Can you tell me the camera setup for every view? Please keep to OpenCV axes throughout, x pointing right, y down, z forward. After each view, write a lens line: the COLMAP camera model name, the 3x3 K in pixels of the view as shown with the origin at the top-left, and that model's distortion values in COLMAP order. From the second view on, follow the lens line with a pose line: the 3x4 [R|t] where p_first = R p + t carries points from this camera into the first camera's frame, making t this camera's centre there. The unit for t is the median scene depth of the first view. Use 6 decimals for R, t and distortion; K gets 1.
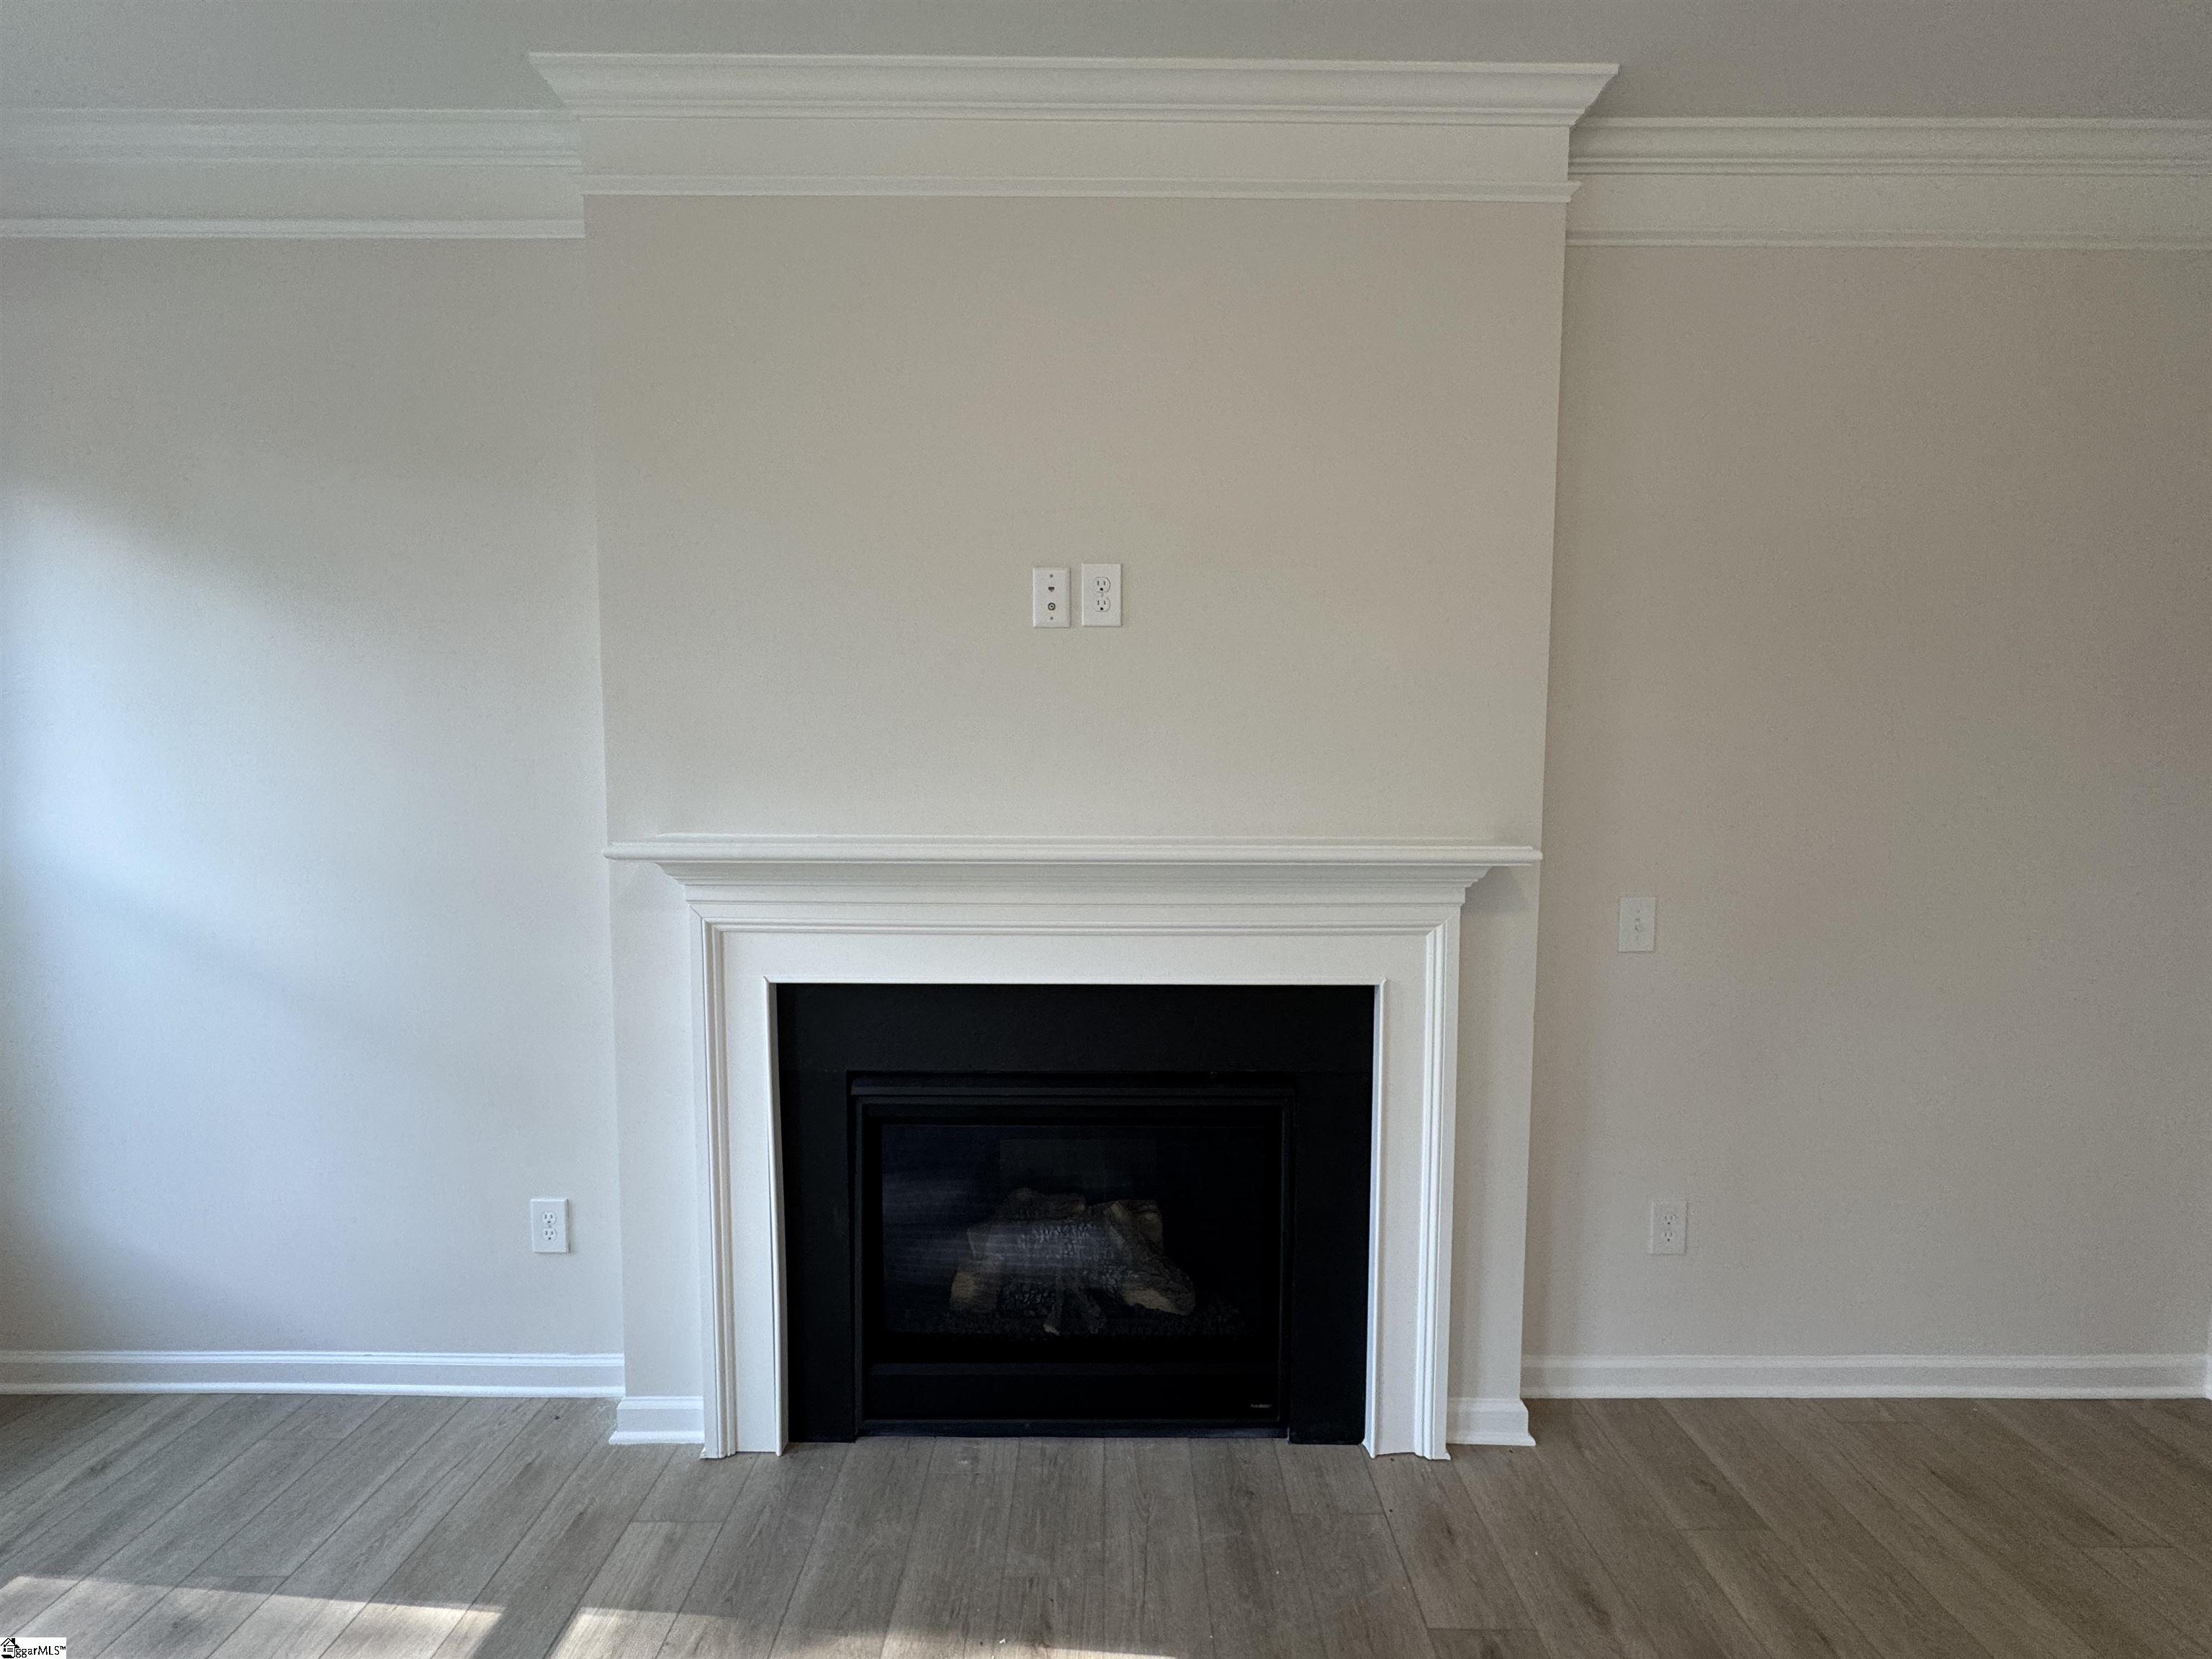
lens RADIAL K [[882.4, 0, 1117.8], [0, 882.4, 825.9], [0, 0, 1]] dist [0.011169, 0.000310]
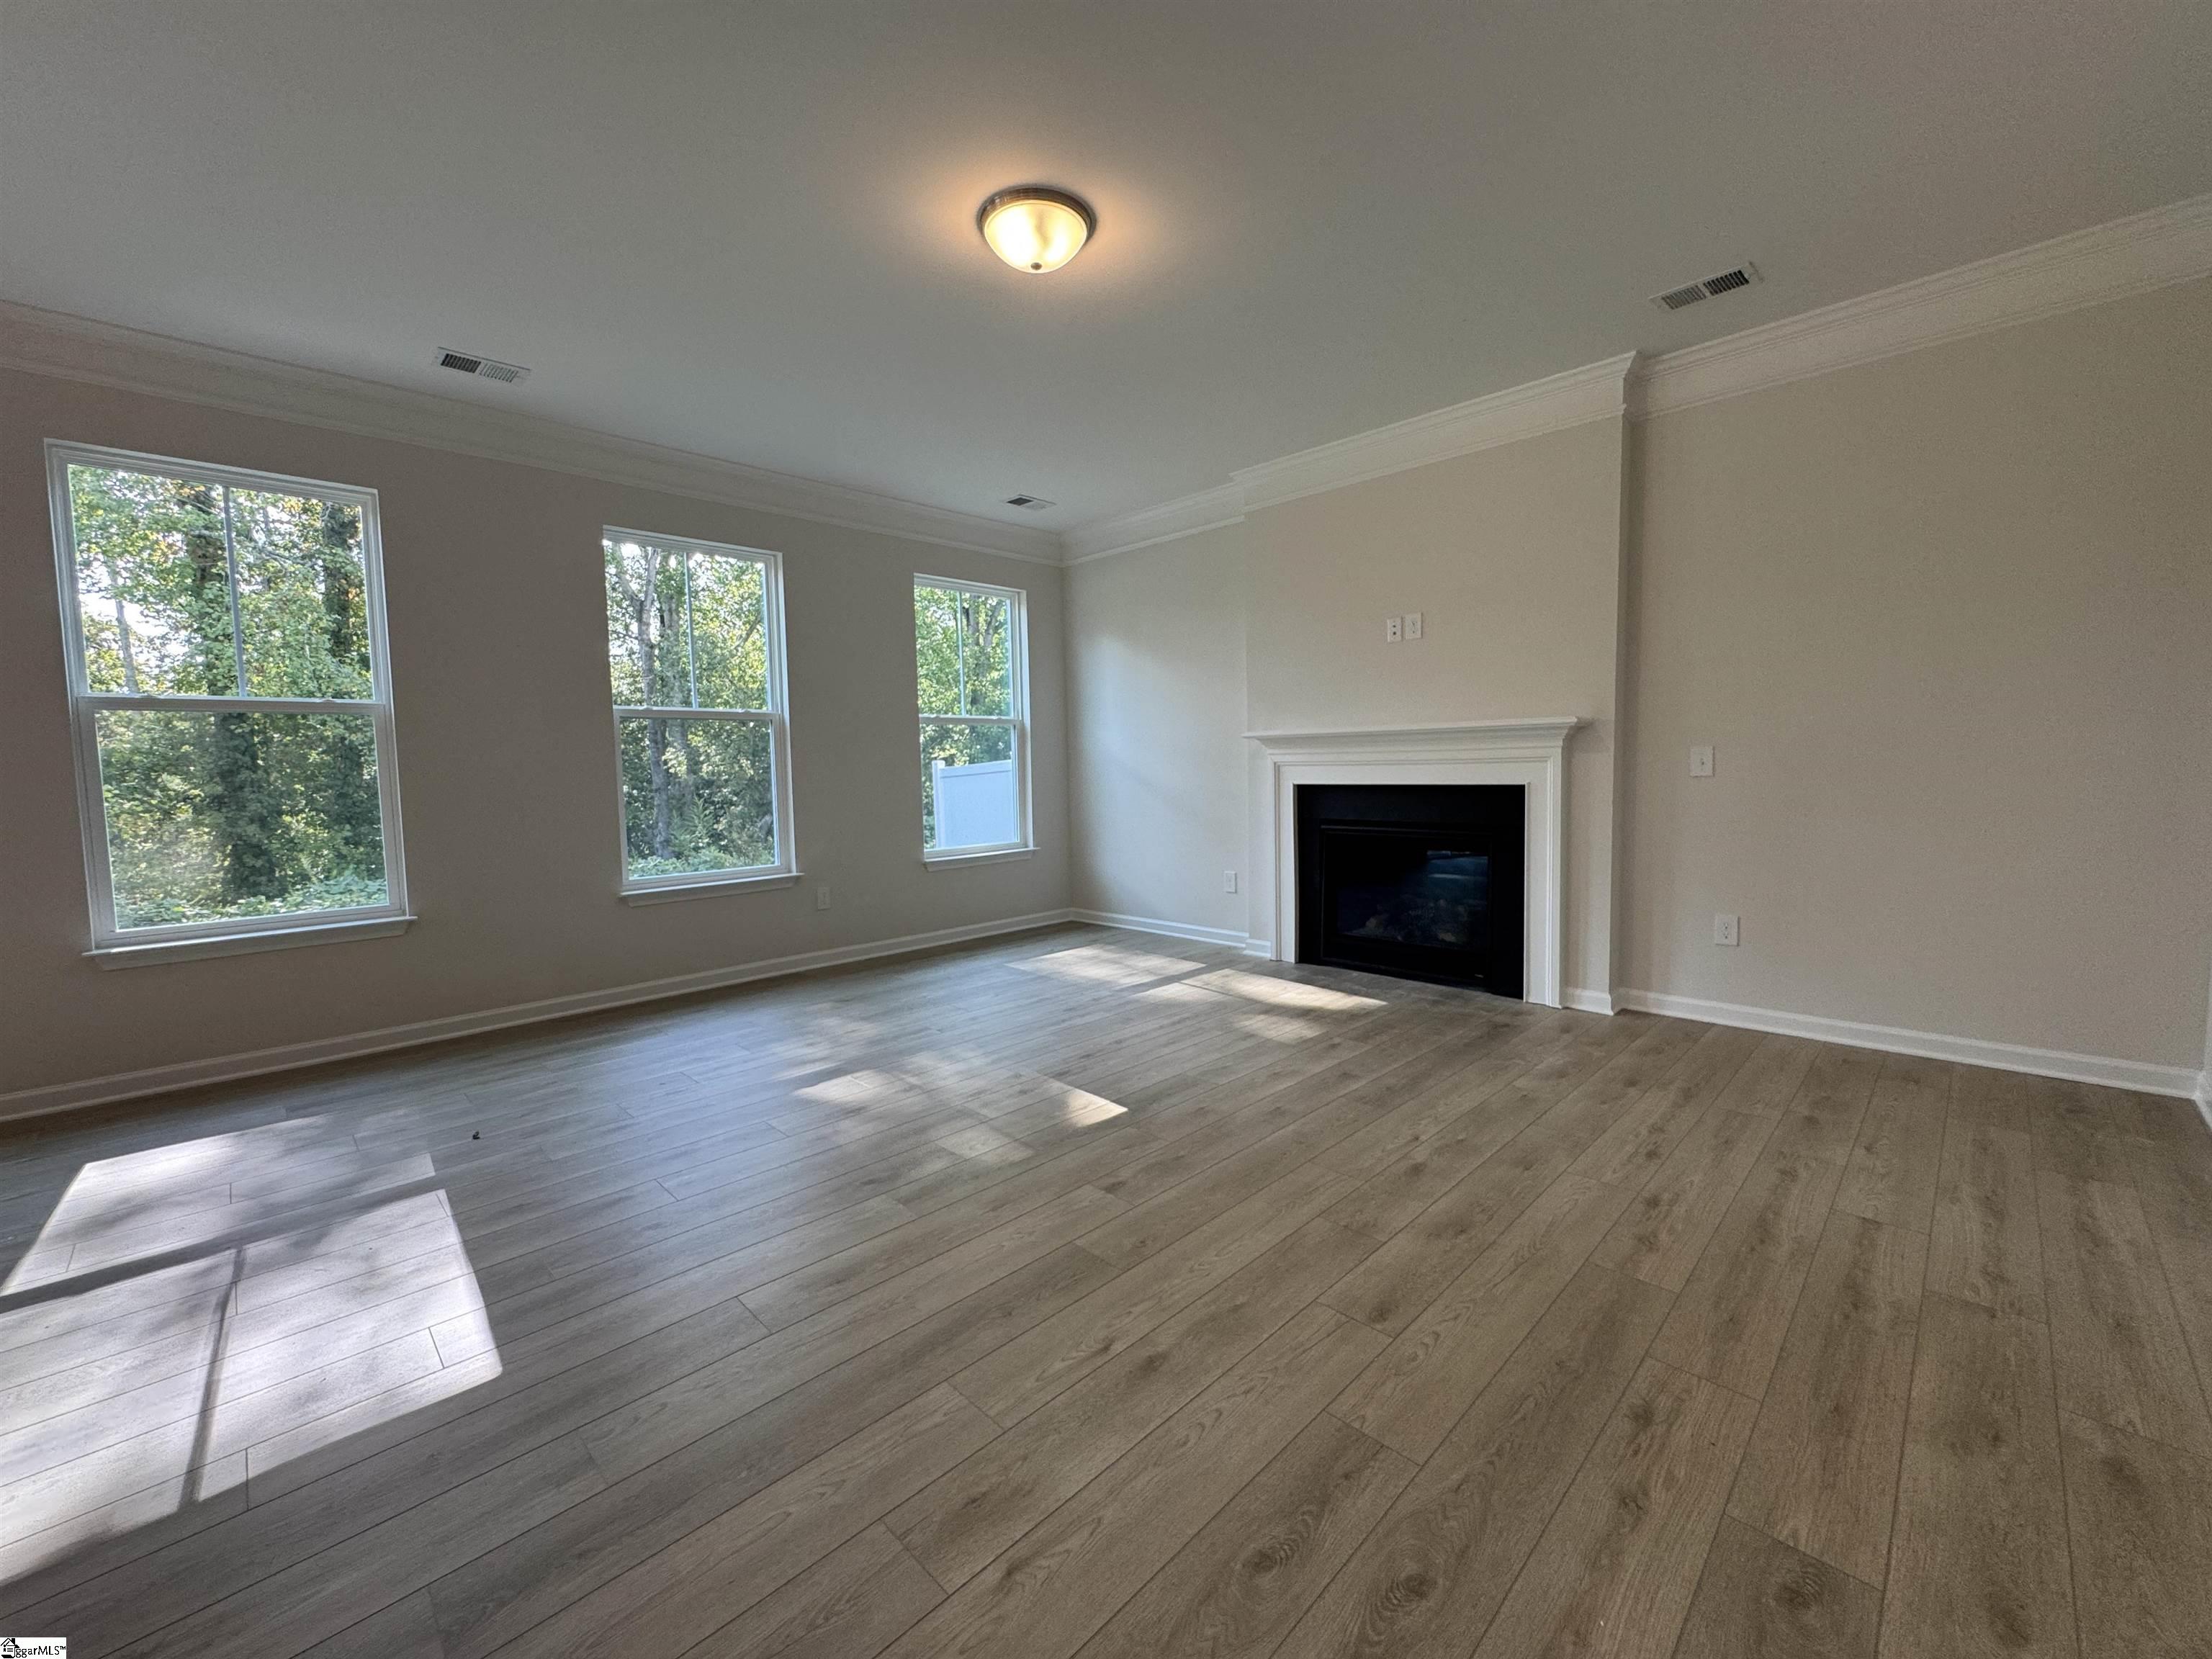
lens RADIAL K [[882.4, 0, 1107.6], [0, 882.4, 830.5], [0, 0, 1]] dist [0.011169, 0.000310]
pose [[0.700401, 0.031521, -0.713053, 1.150026], [-0.040769, 0.999160, 0.004124, 0.330641], [0.712584, 0.026182, 0.701098, -1.315073]]
